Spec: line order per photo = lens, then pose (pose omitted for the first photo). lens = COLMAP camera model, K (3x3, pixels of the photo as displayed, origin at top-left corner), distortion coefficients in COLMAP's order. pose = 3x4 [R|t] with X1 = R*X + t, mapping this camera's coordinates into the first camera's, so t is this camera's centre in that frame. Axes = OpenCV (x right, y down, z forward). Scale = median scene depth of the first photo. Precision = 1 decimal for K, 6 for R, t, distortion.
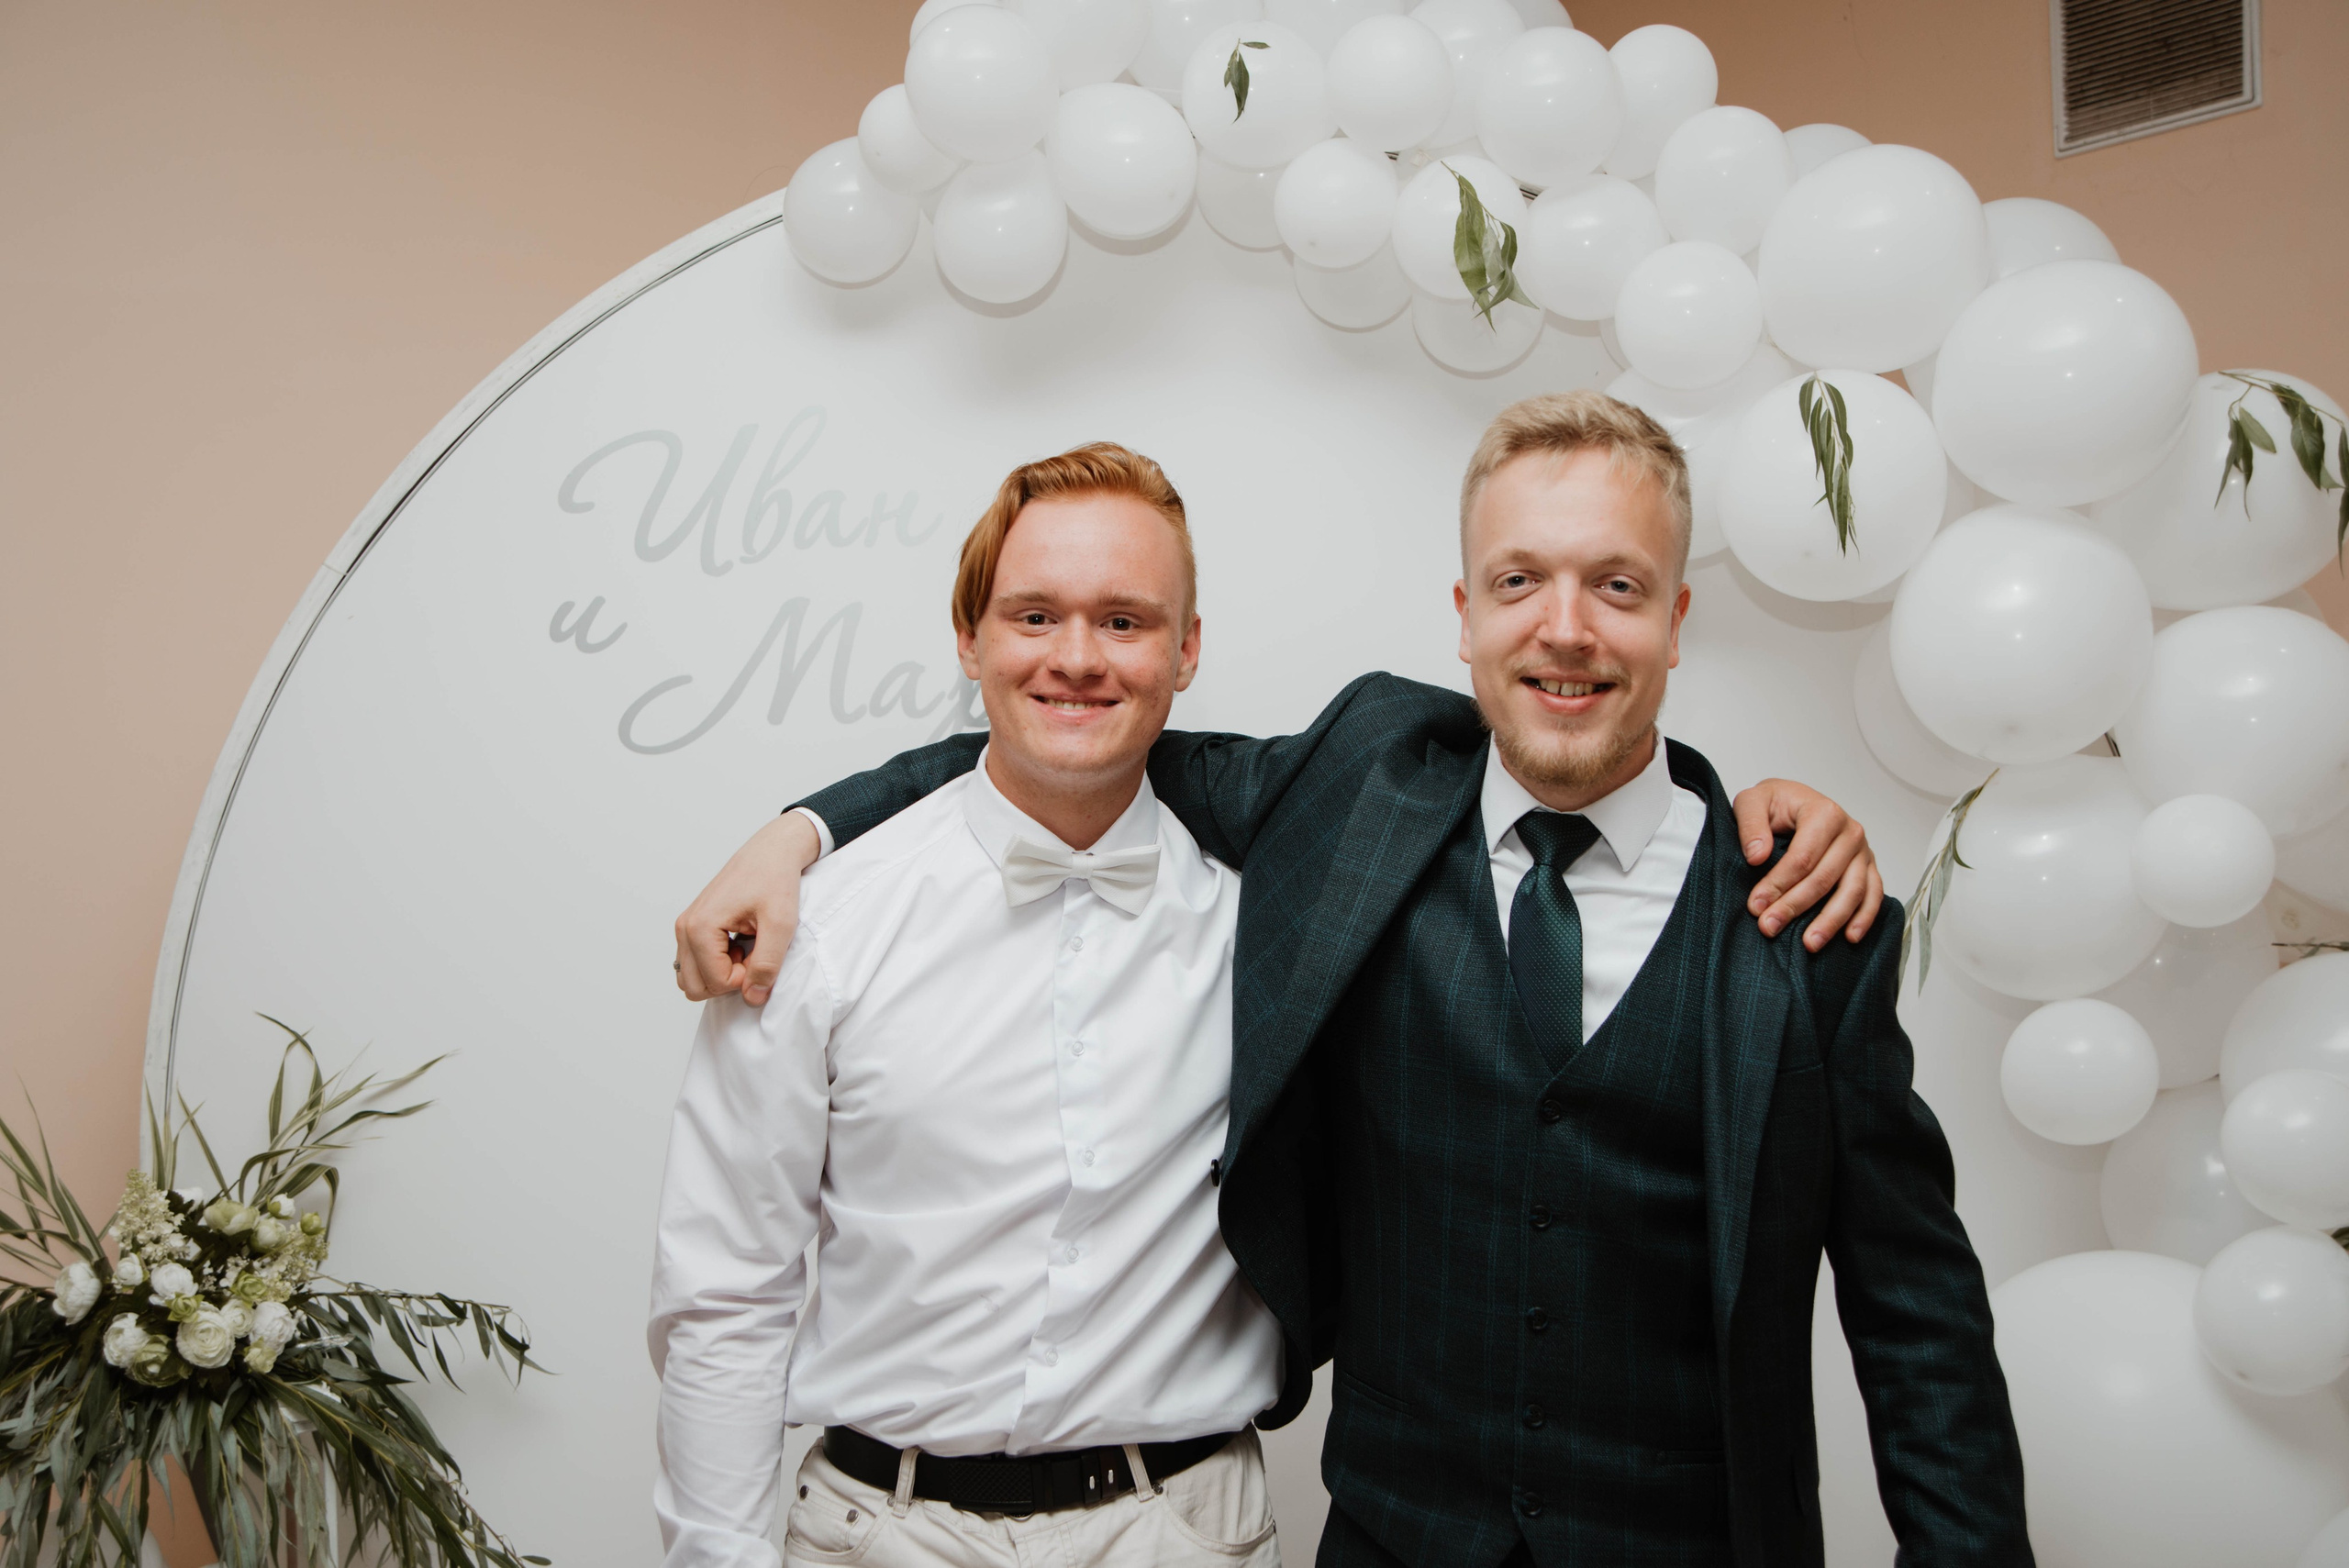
lens RADIAL K [[2539.0, 0, 1186.4], [0, 2539.0, 798.5], [0, 0, 1]] dist [0.021031, 0.000000]
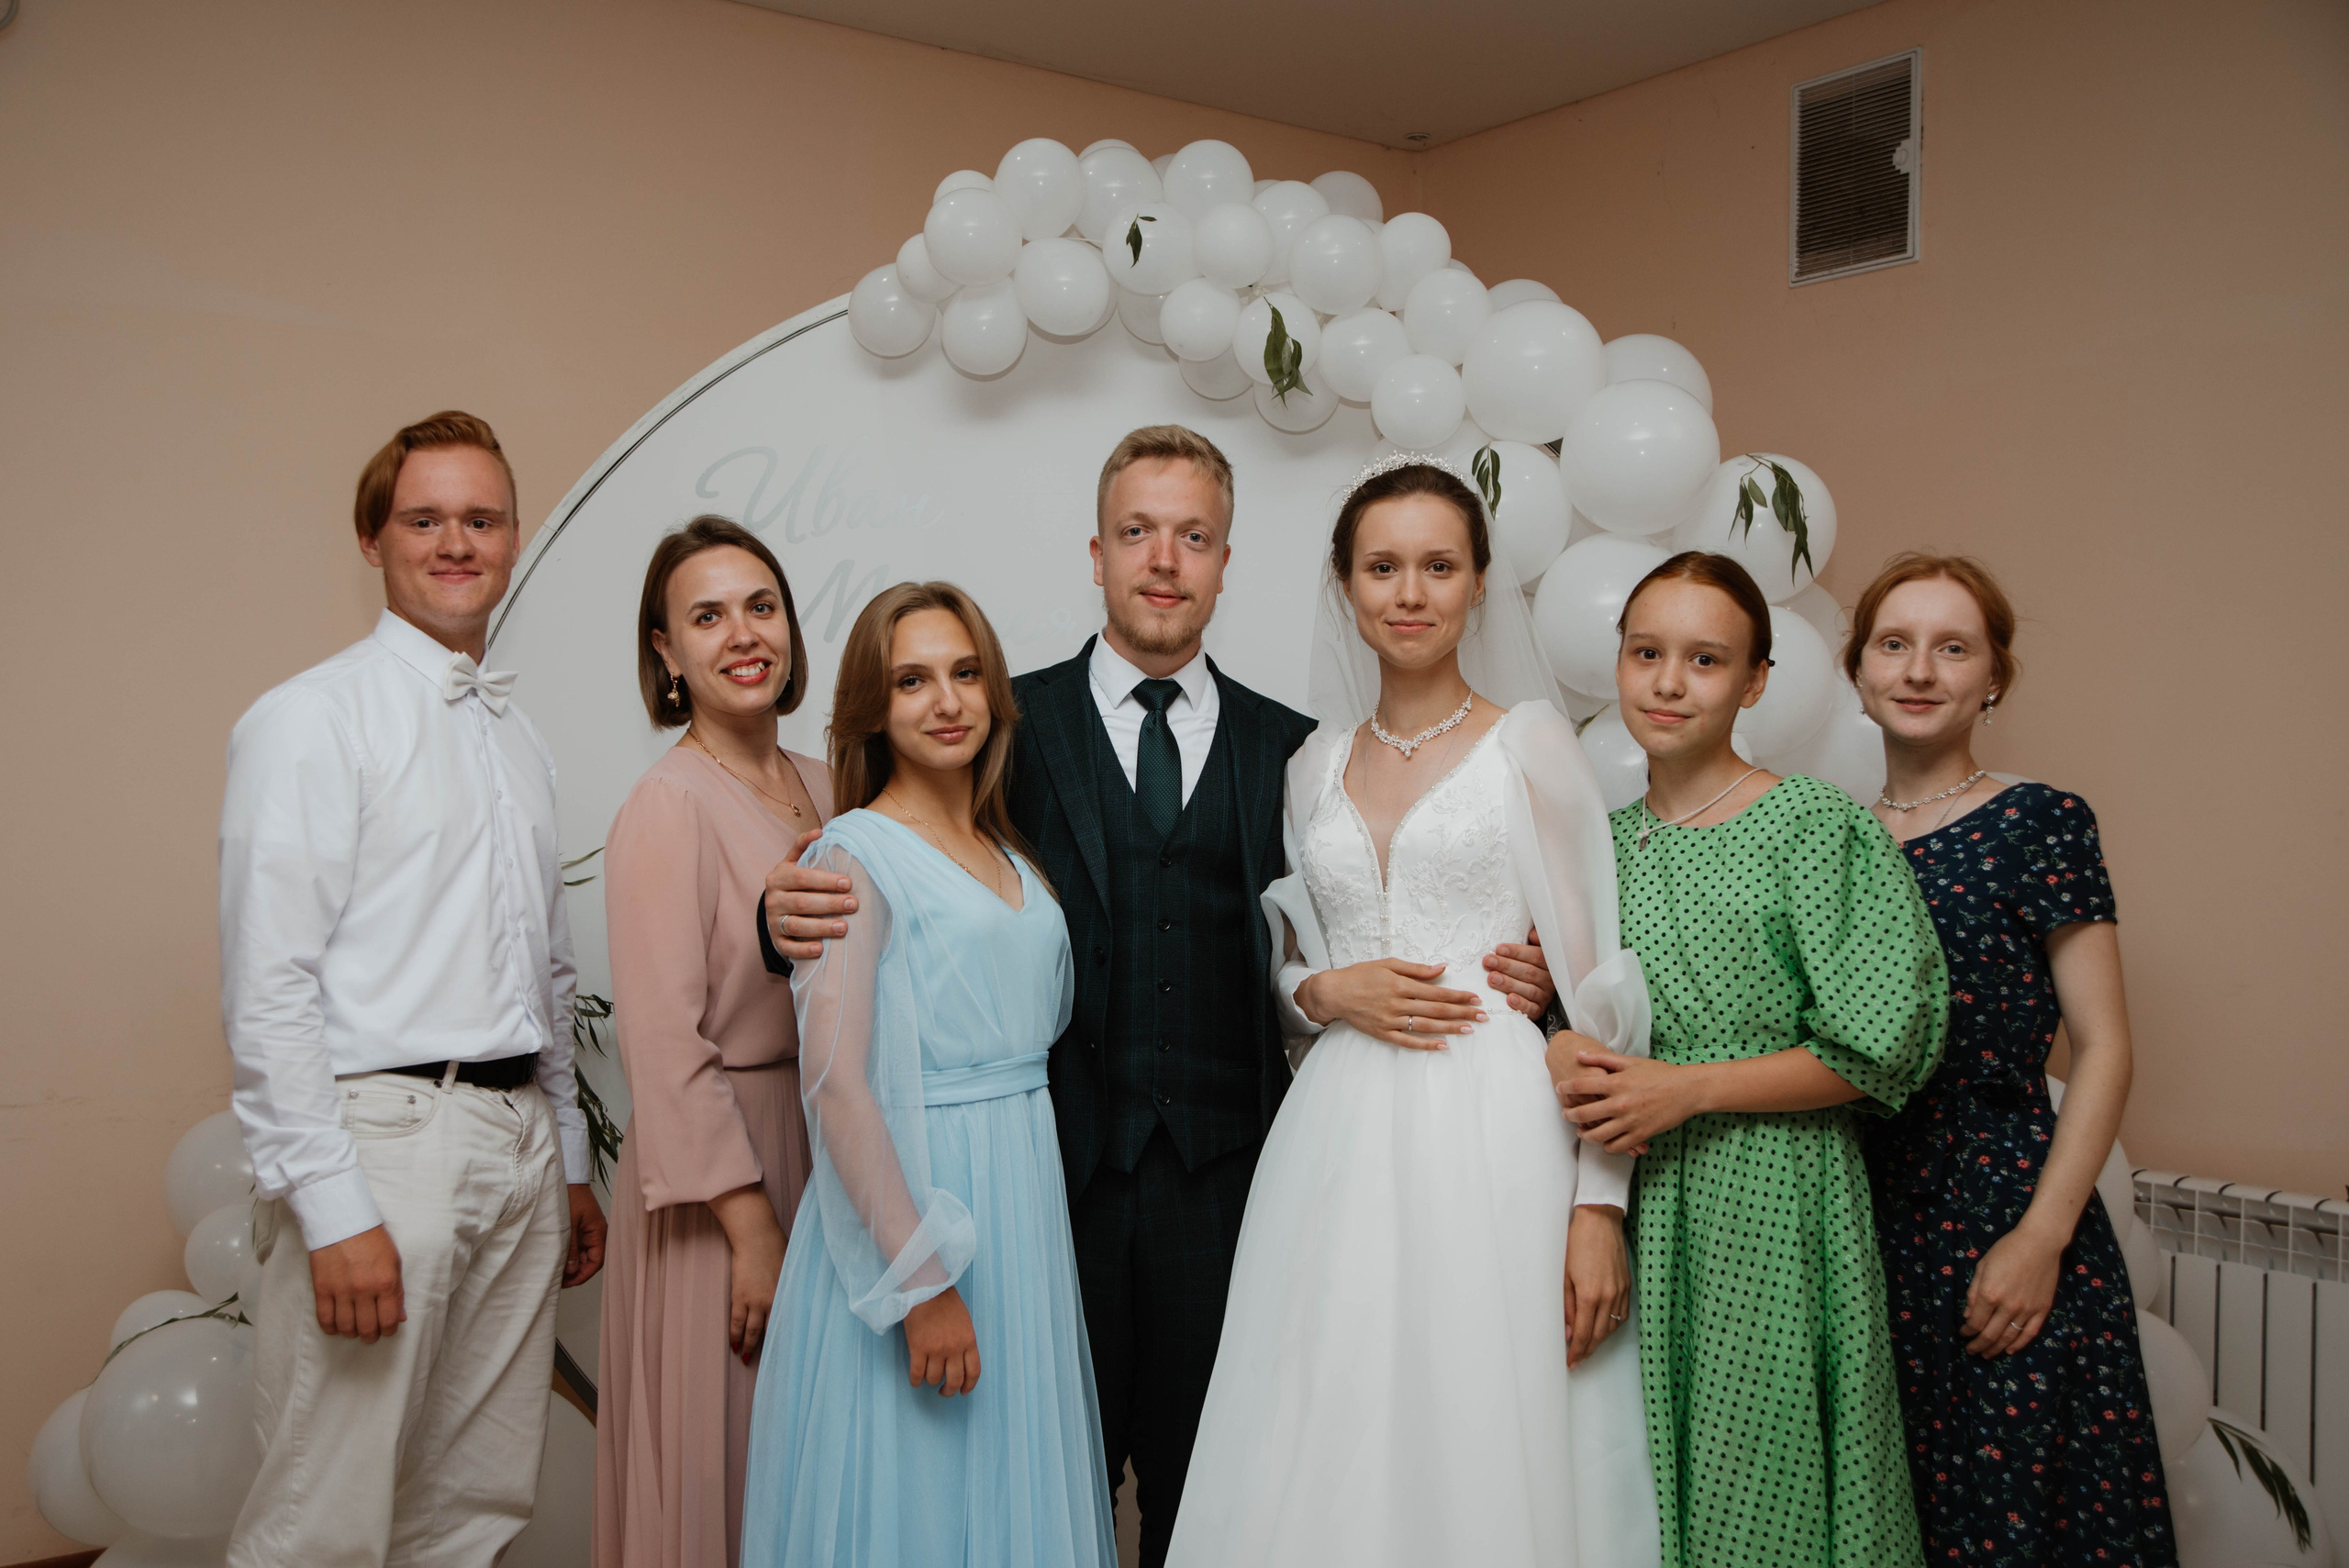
lens RADIAL K [[2354.5, 0, 1143.8], [0, 2354.5, 791.6], [0, 0, 1]] dist [0.029360, 0.000000]
pose [[0.996743, 0.051717, -0.061875, 0.128053], [-0.051570, 0.998662, 0.003964, 0.048410], [0.061997, -0.000760, 0.998076, -0.431880]]
